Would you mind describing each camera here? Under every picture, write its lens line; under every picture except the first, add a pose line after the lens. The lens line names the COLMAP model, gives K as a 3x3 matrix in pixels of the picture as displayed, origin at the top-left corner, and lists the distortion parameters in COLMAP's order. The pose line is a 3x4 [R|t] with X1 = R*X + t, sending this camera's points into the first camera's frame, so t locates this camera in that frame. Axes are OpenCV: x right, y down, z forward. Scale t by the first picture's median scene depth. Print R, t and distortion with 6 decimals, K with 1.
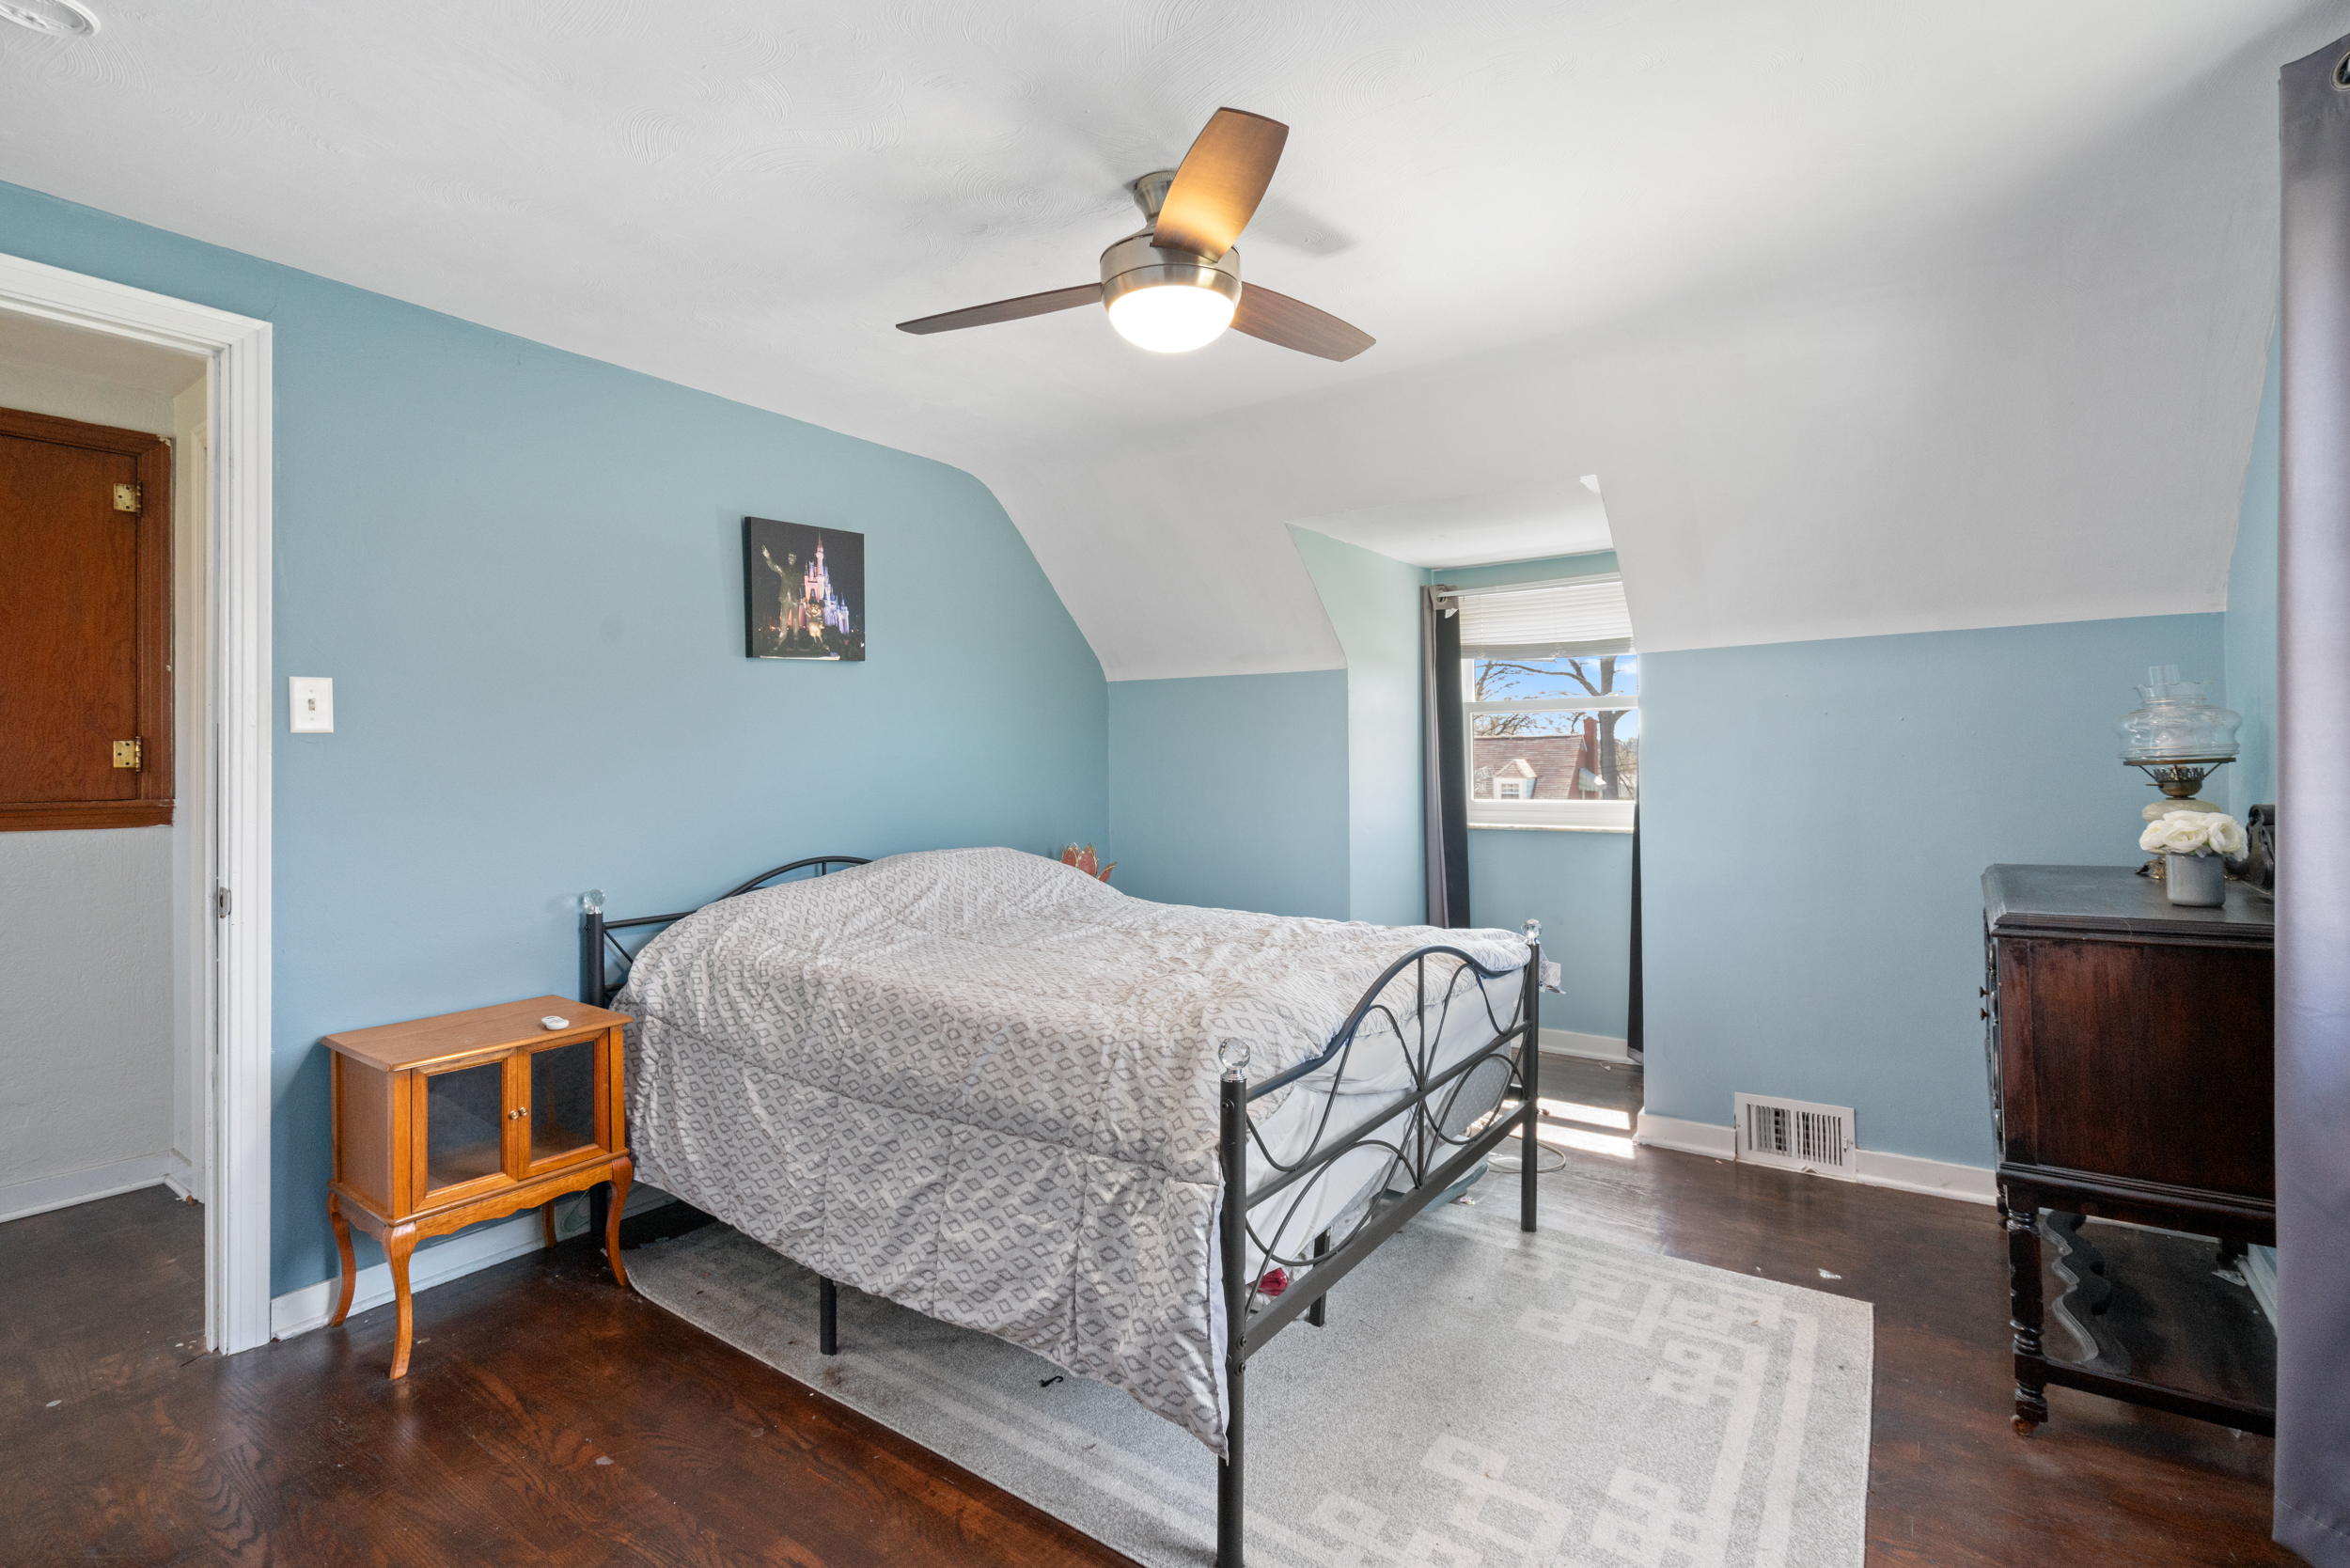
lens RADIAL K [[1077.6, 0, 1178.9], [0, 1077.6, 765.2], [0, 0, 1]] dist [-0.003935, -0.000291]
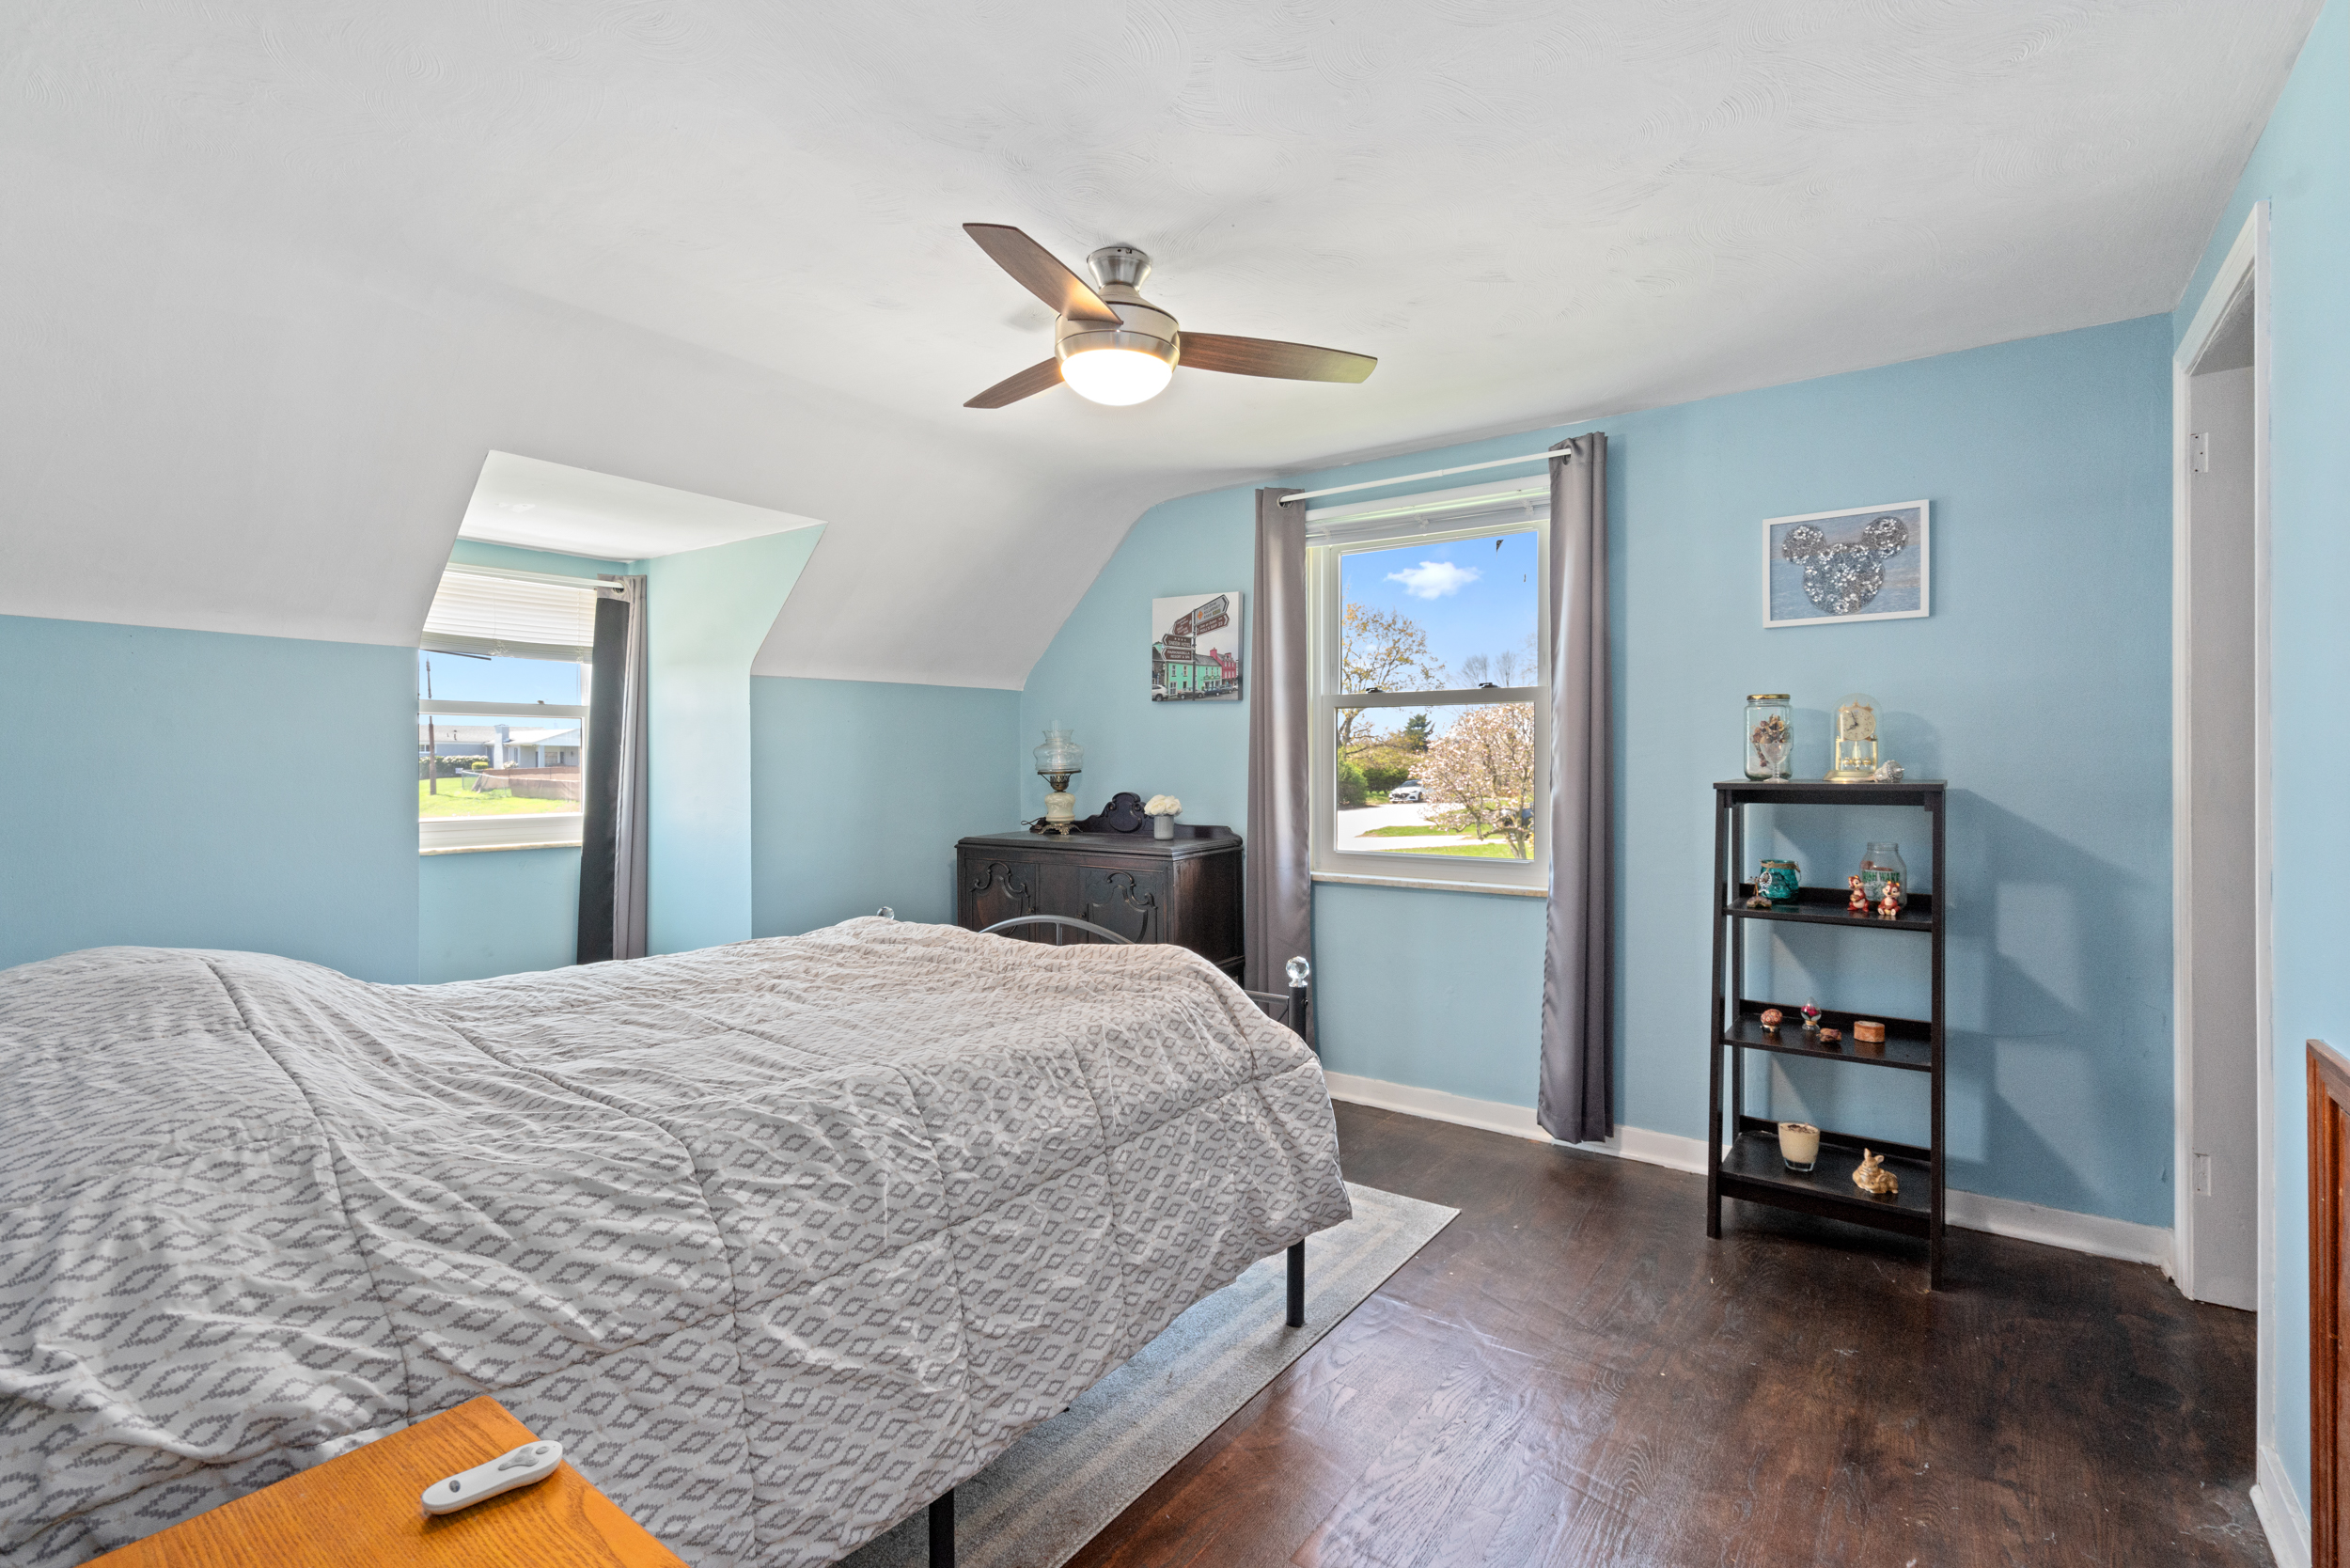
lens RADIAL K [[1077.6, 0, 1176.8], [0, 1077.6, 774.4], [0, 0, 1]] dist [-0.003935, -0.000291]
pose [[0.016671, -0.000419, 0.999861, -0.896684], [0.006994, 0.999975, 0.000303, 0.001679], [-0.999837, 0.006988, 0.016673, 0.721466]]
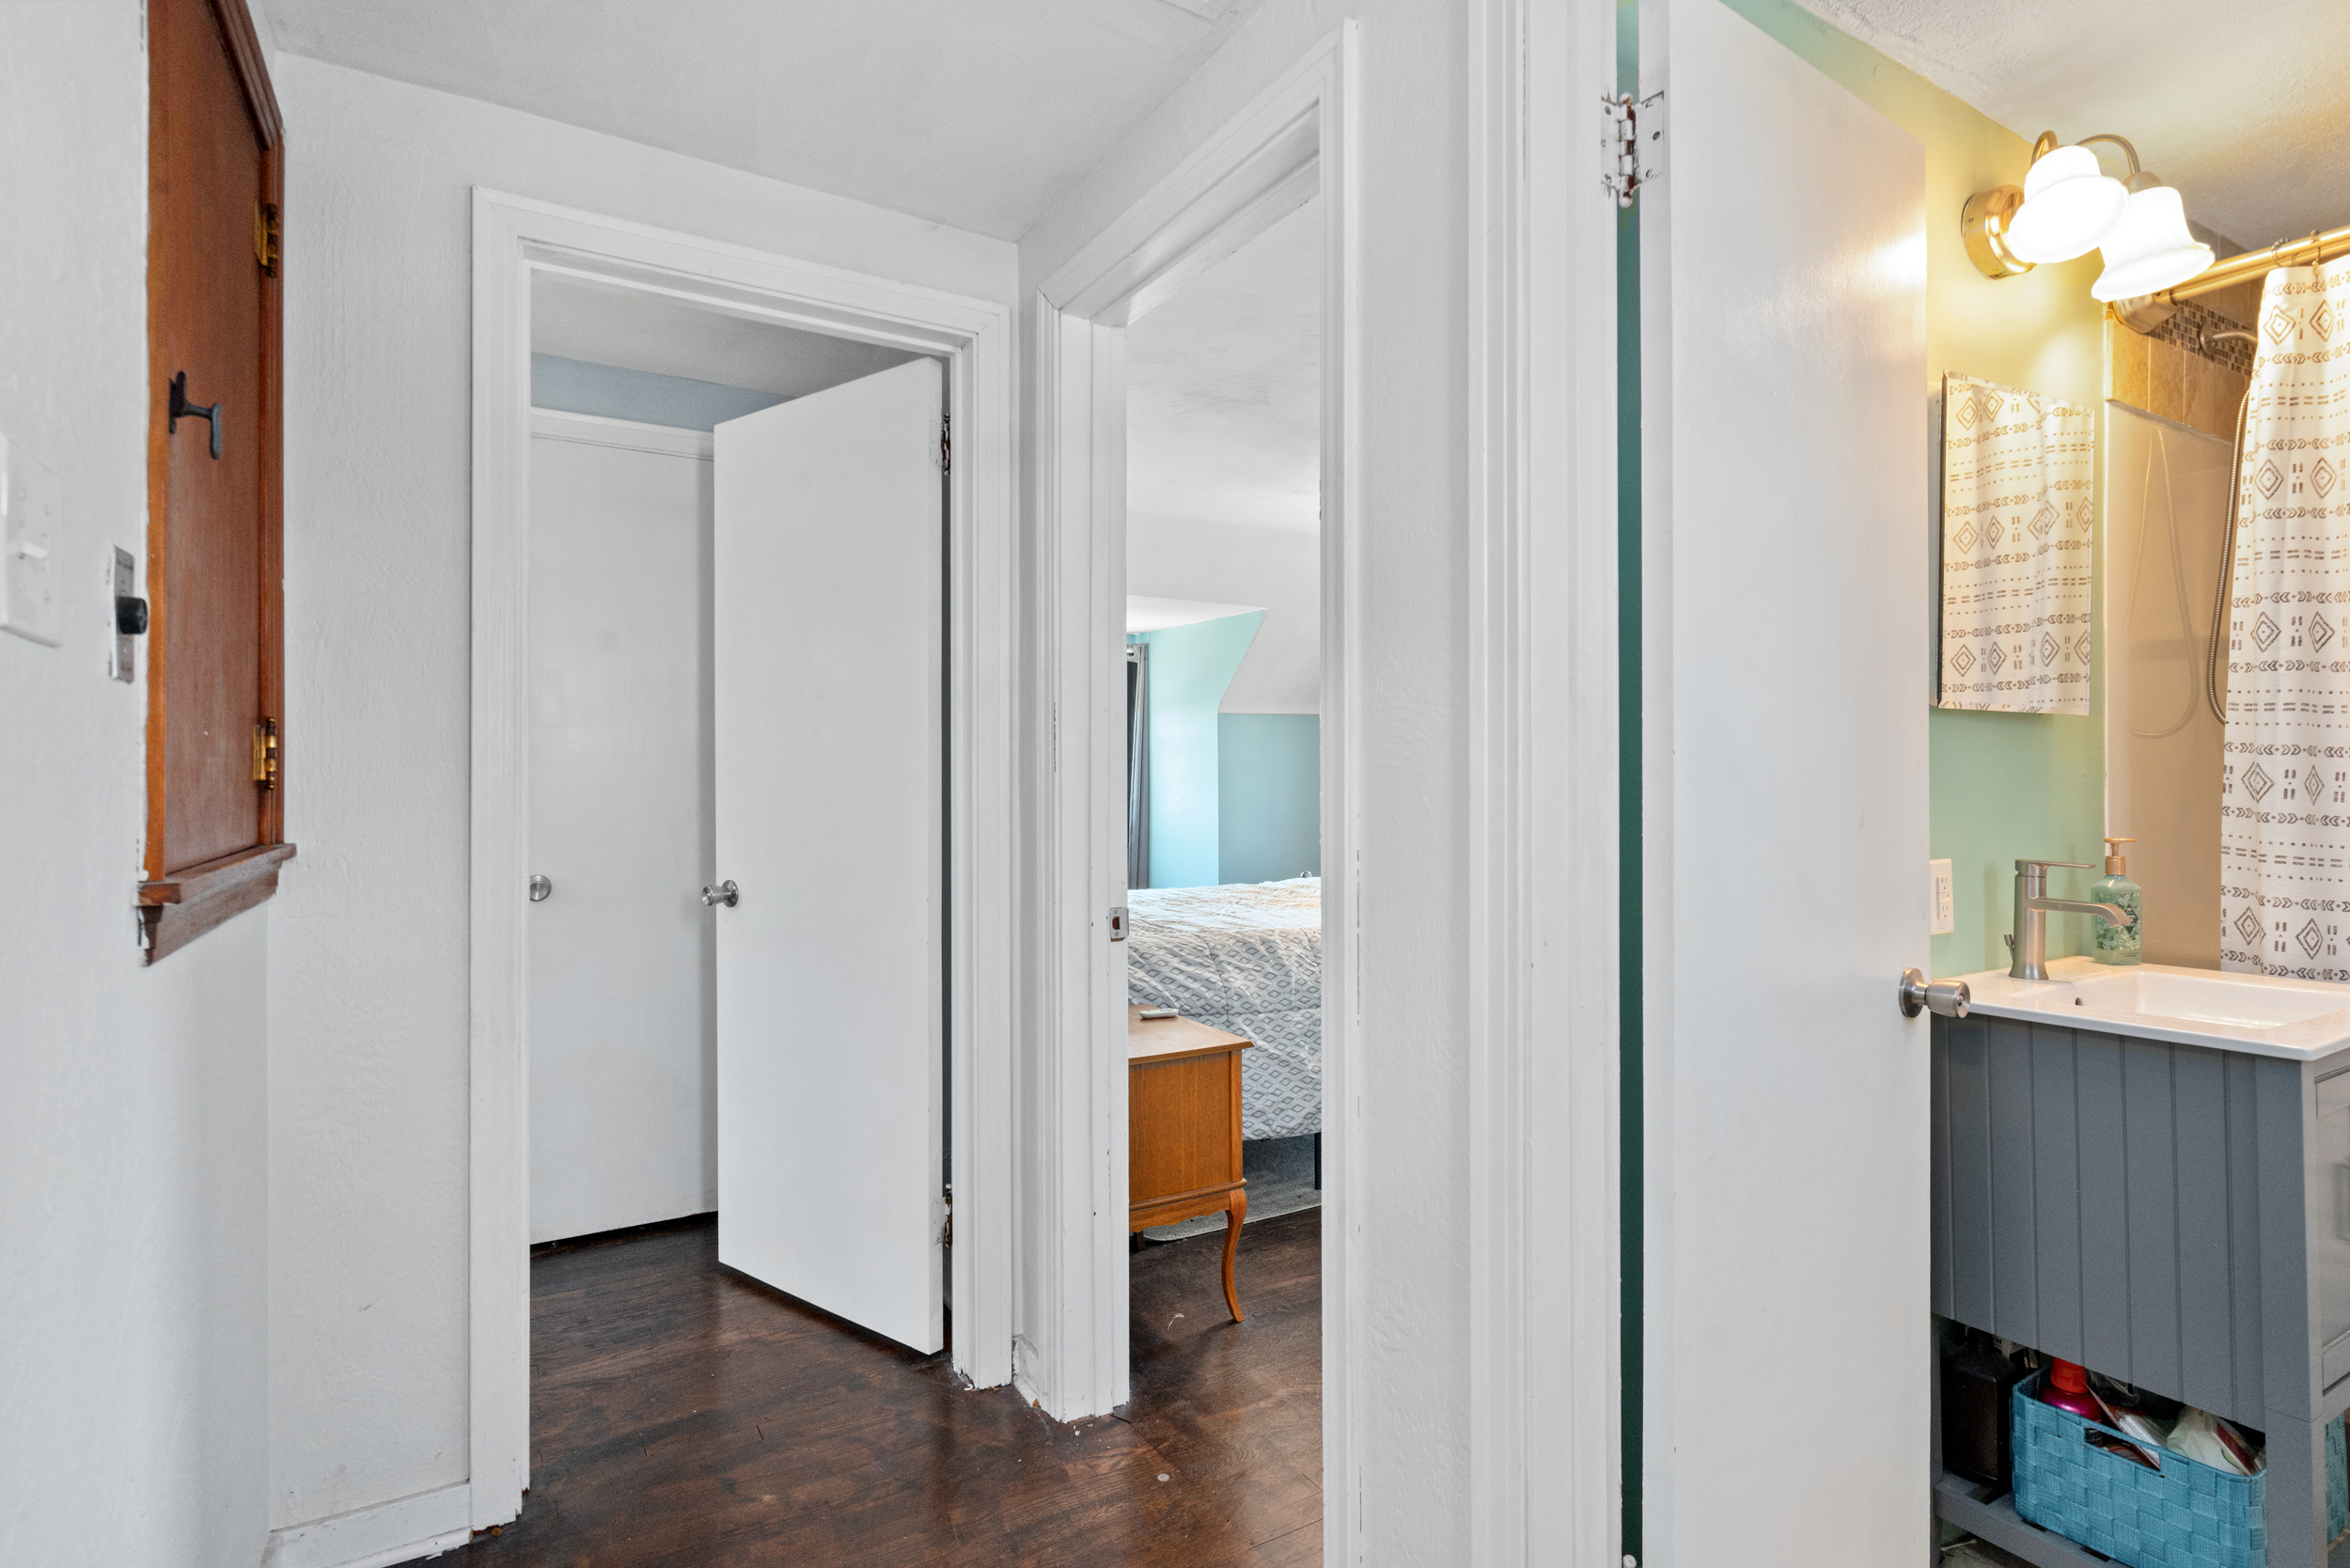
lens RADIAL K [[1145.8, 0, 1170.0], [0, 1145.8, 777.1], [0, 0, 1]] dist [-0.000160, 0.000002]
pose [[0.401114, 0.003643, 0.916021, -1.555594], [0.004544, 0.999972, -0.005967, 0.006997], [-0.916017, 0.006556, 0.401086, 0.498363]]
